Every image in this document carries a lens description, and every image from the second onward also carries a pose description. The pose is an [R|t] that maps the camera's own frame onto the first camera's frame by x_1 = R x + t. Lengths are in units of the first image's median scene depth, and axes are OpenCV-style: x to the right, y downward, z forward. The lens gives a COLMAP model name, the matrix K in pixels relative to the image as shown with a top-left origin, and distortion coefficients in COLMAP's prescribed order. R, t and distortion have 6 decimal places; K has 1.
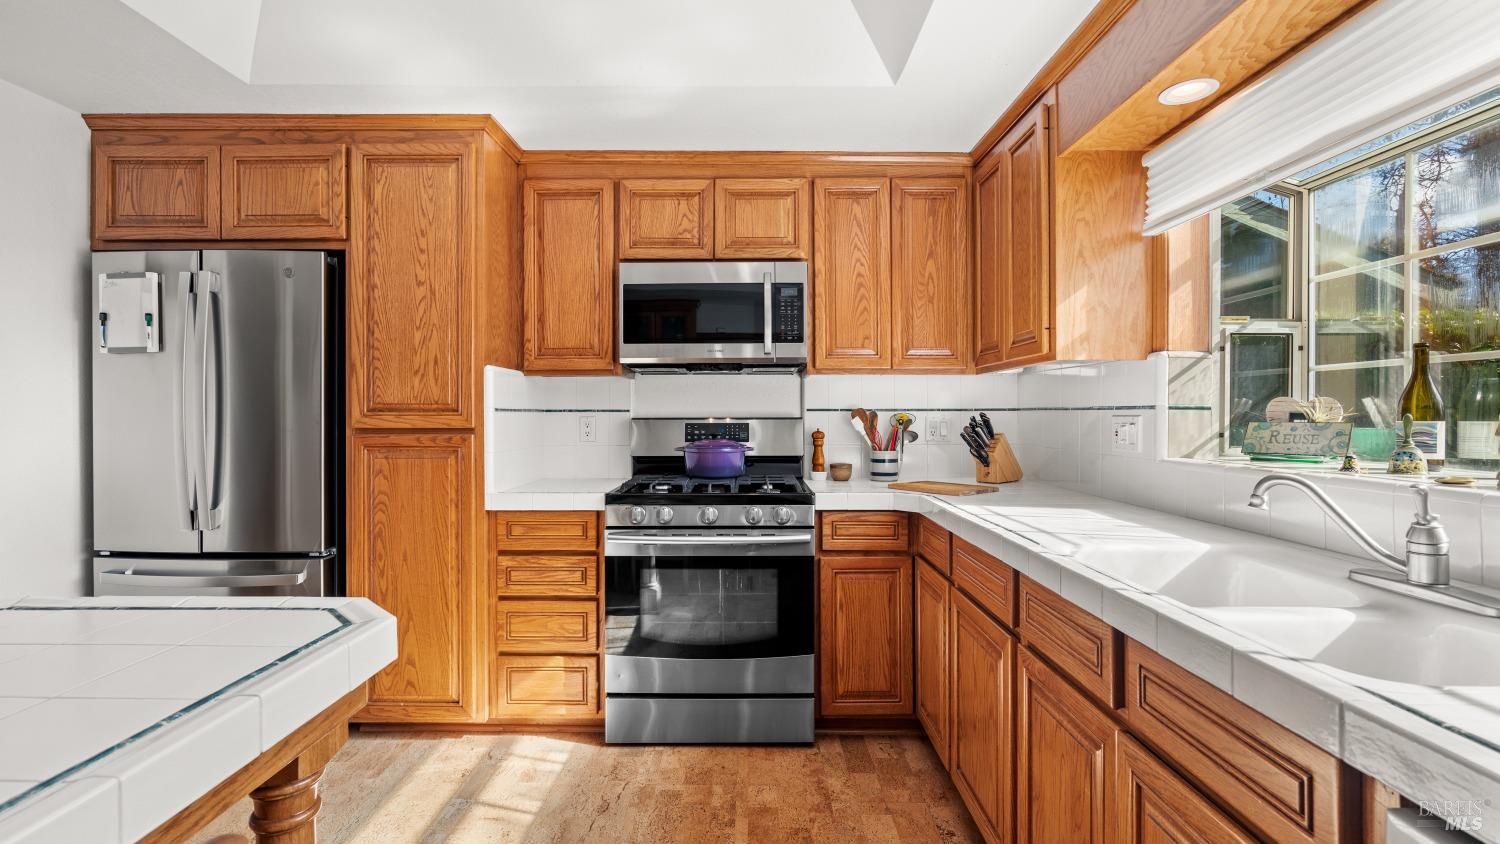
lens RADIAL K [[682.8, 0, 749.1], [0, 682.8, 414.8], [0, 0, 1]] dist [-0.034453, 0.010103]
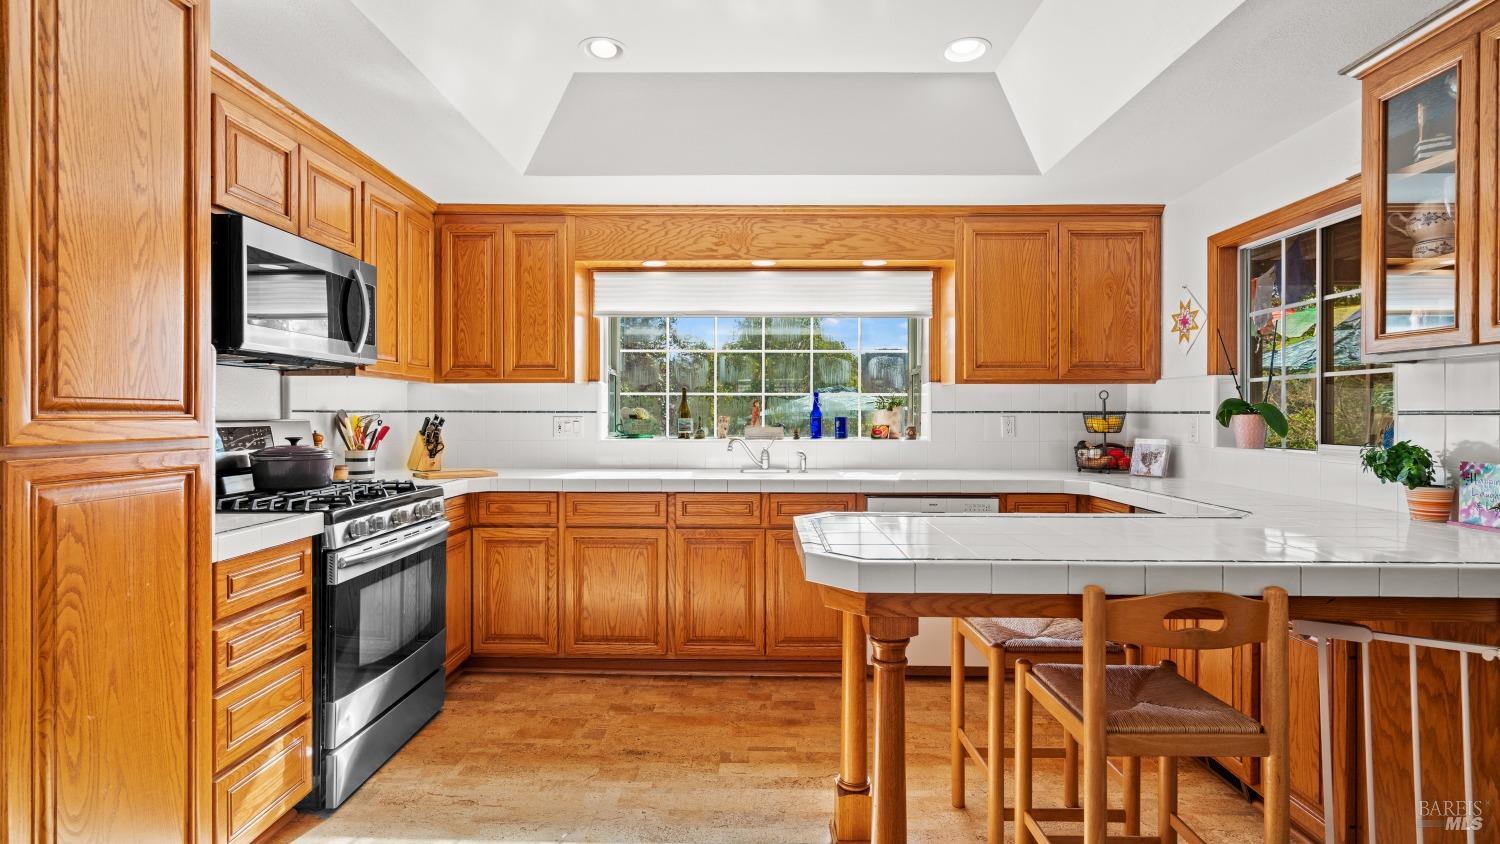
lens RADIAL K [[713.6, 0, 759.4], [0, 713.6, 416.9], [0, 0, 1]] dist [-0.008843, 0.002708]
pose [[-0.011029, -0.003861, 0.999932, -1.090210], [-0.001342, 0.999992, 0.003846, -0.004548], [-0.999938, -0.001299, -0.011034, 0.480457]]
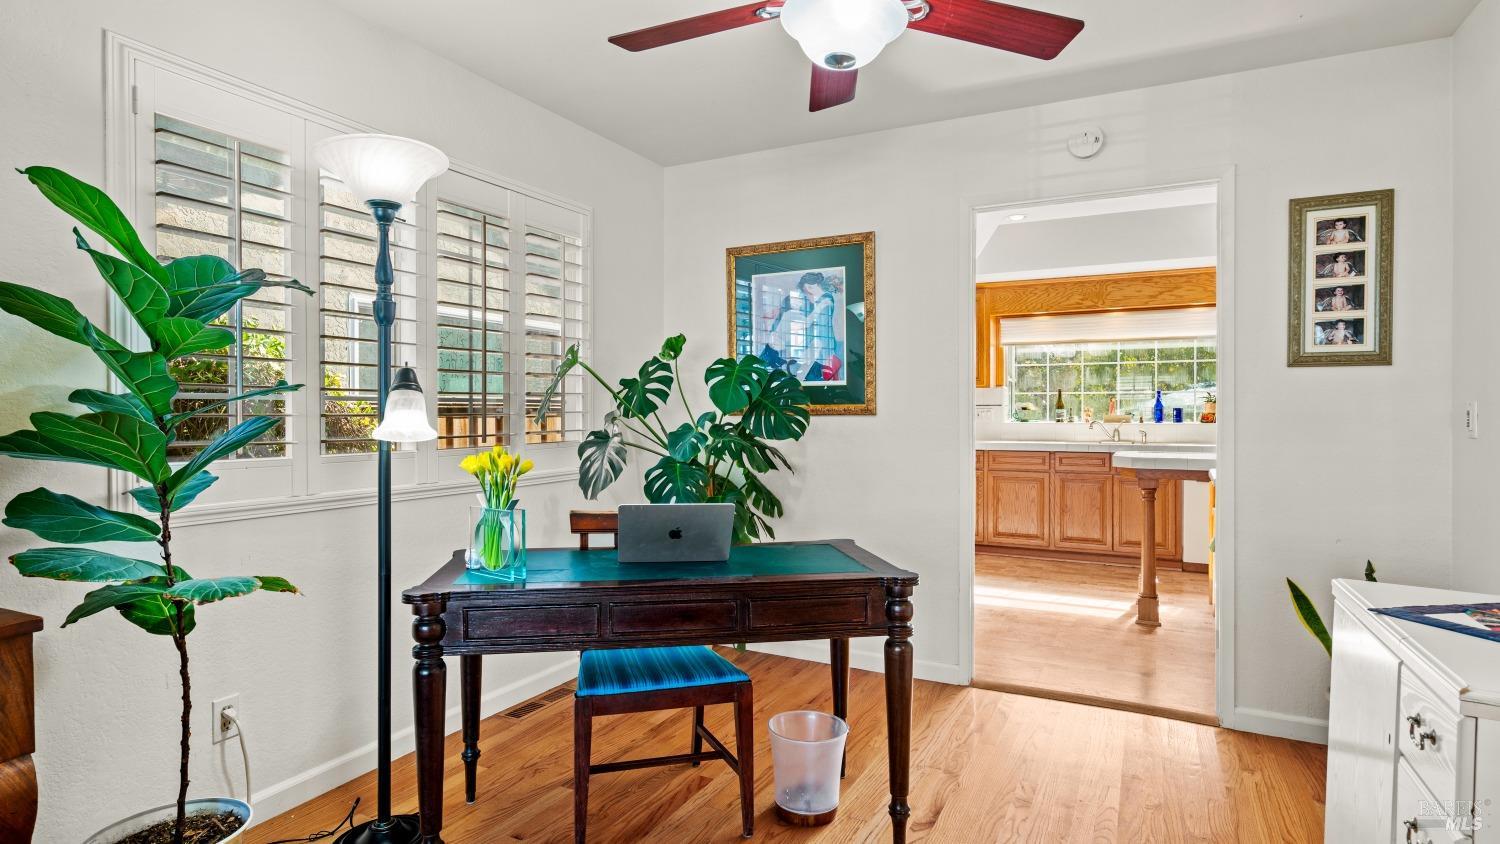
lens RADIAL K [[800.1, 0, 735.5], [0, 800.1, 421.0], [0, 0, 1]] dist [-0.000588, 0.000472]
pose [[0.456949, -0.010971, 0.889425, -2.495511], [0.001156, 0.999930, 0.011740, 0.012673], [-0.889492, -0.004336, 0.456930, 0.362694]]
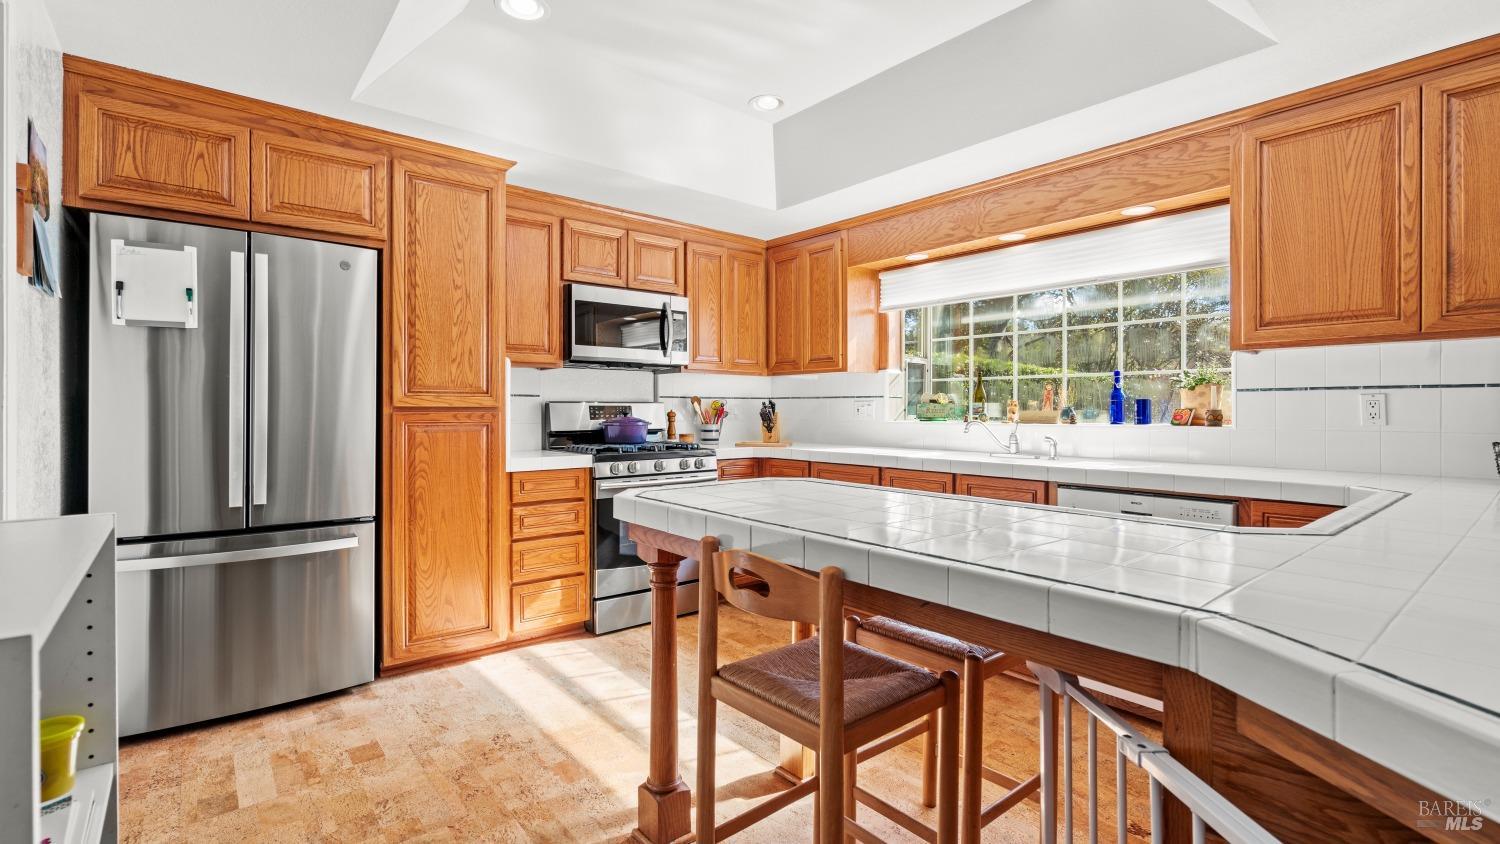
lens RADIAL K [[682.8, 0, 738.3], [0, 682.8, 411.1], [0, 0, 1]] dist [-0.034453, 0.010103]
pose [[0.772076, -0.001024, 0.635529, -0.867360], [-0.000855, 0.999996, 0.002650, 0.023505], [-0.635529, -0.002589, 0.772072, -0.257381]]
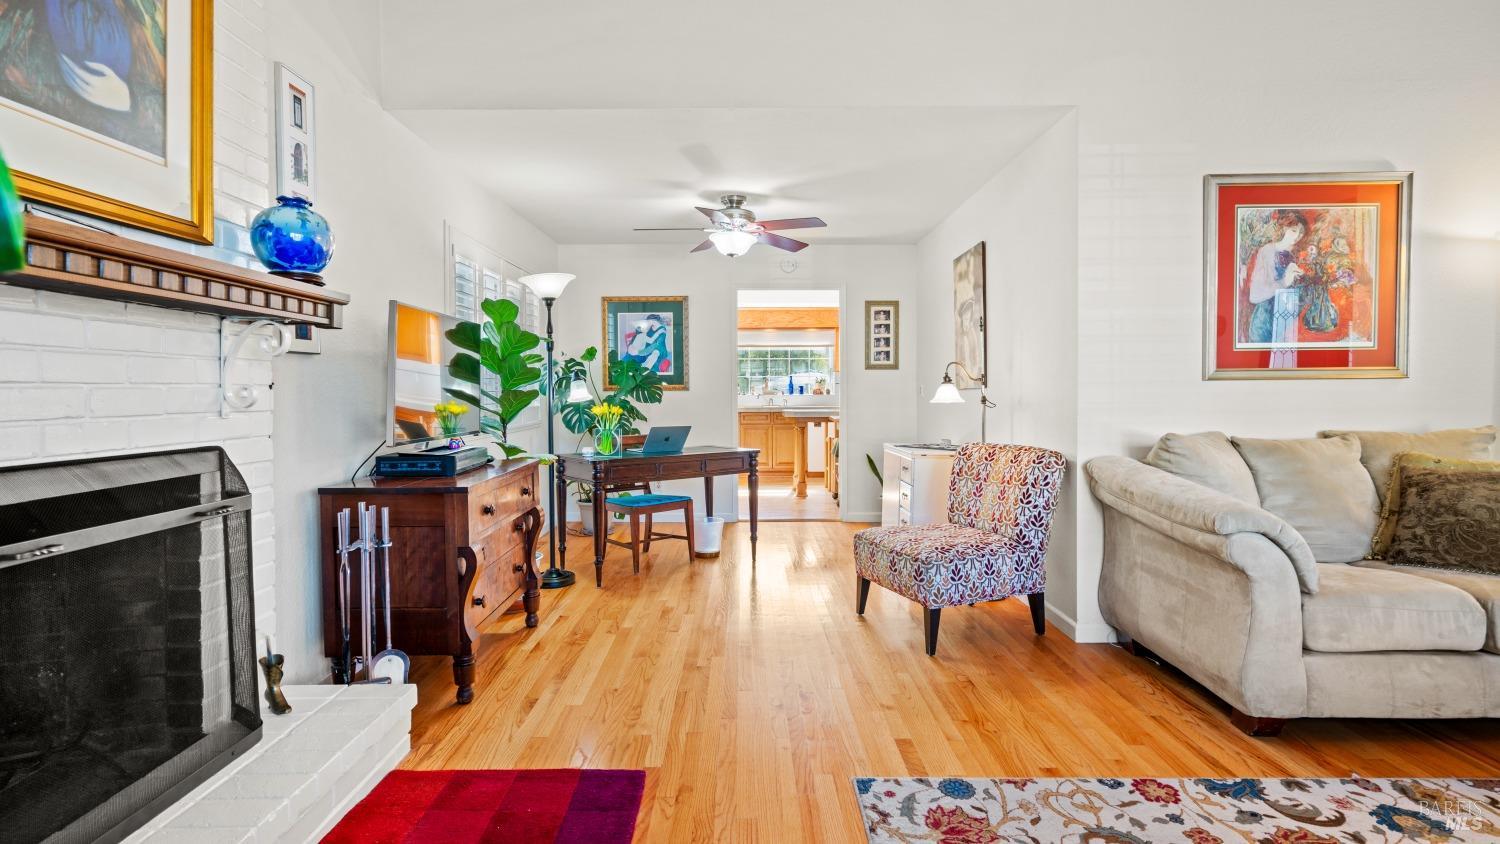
lens RADIAL K [[713.6, 0, 753.5], [0, 713.6, 407.4], [0, 0, 1]] dist [-0.008843, 0.002708]
pose [[-0.009225, -0.028475, 0.999552, -3.551175], [0.004194, 0.999585, 0.028514, 0.008670], [-0.999949, 0.004455, -0.009102, 0.584727]]
